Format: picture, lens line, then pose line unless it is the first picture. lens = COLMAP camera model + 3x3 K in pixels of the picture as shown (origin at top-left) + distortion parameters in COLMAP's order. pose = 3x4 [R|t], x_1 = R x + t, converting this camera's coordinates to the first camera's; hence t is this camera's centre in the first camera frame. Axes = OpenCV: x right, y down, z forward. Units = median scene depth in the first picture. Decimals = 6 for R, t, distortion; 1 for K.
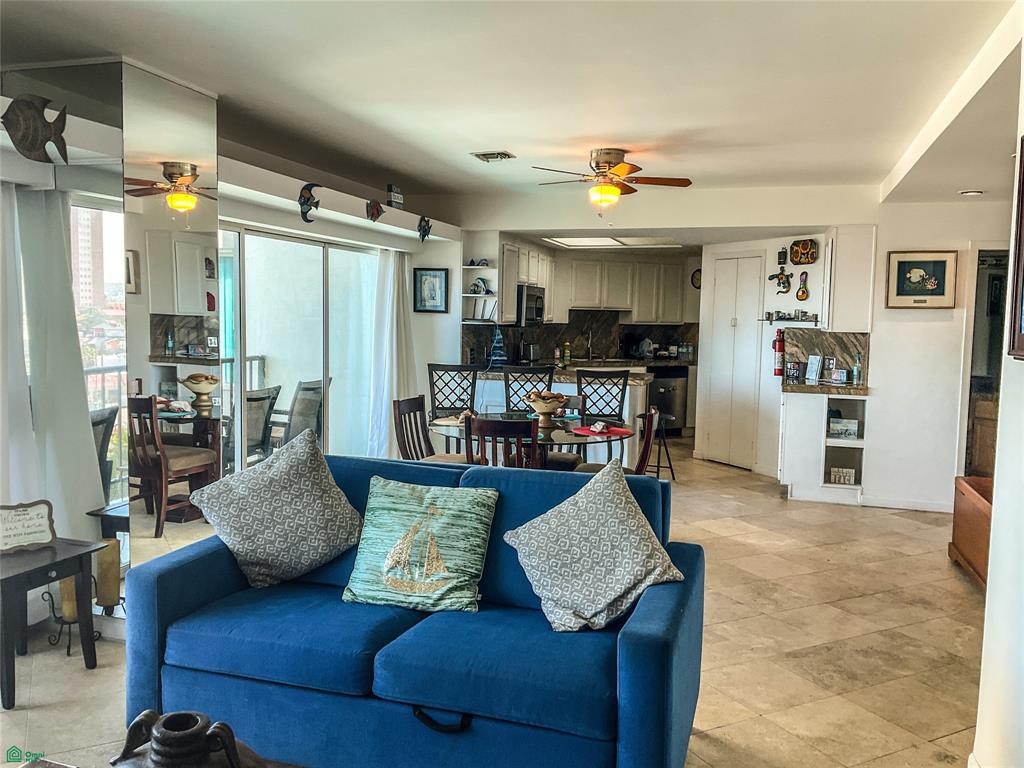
lens RADIAL K [[855.3, 0, 512.0], [0, 855.3, 384.0], [0, 0, 1]] dist [0.077522, -0.193452]
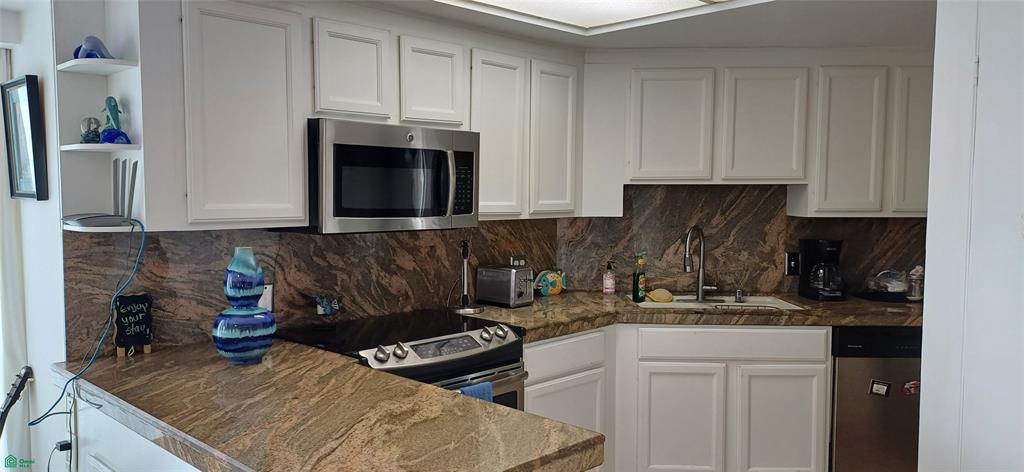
lens RADIAL K [[763.7, 0, 511.0], [0, 763.7, 246.7], [0, 0, 1]] dist [0.117467, -0.165718]
pose [[0.890566, 0.014881, -0.454610, 0.190388], [-0.022020, 0.999703, -0.010413, -0.049688], [0.454320, 0.019284, 0.890630, 0.614984]]
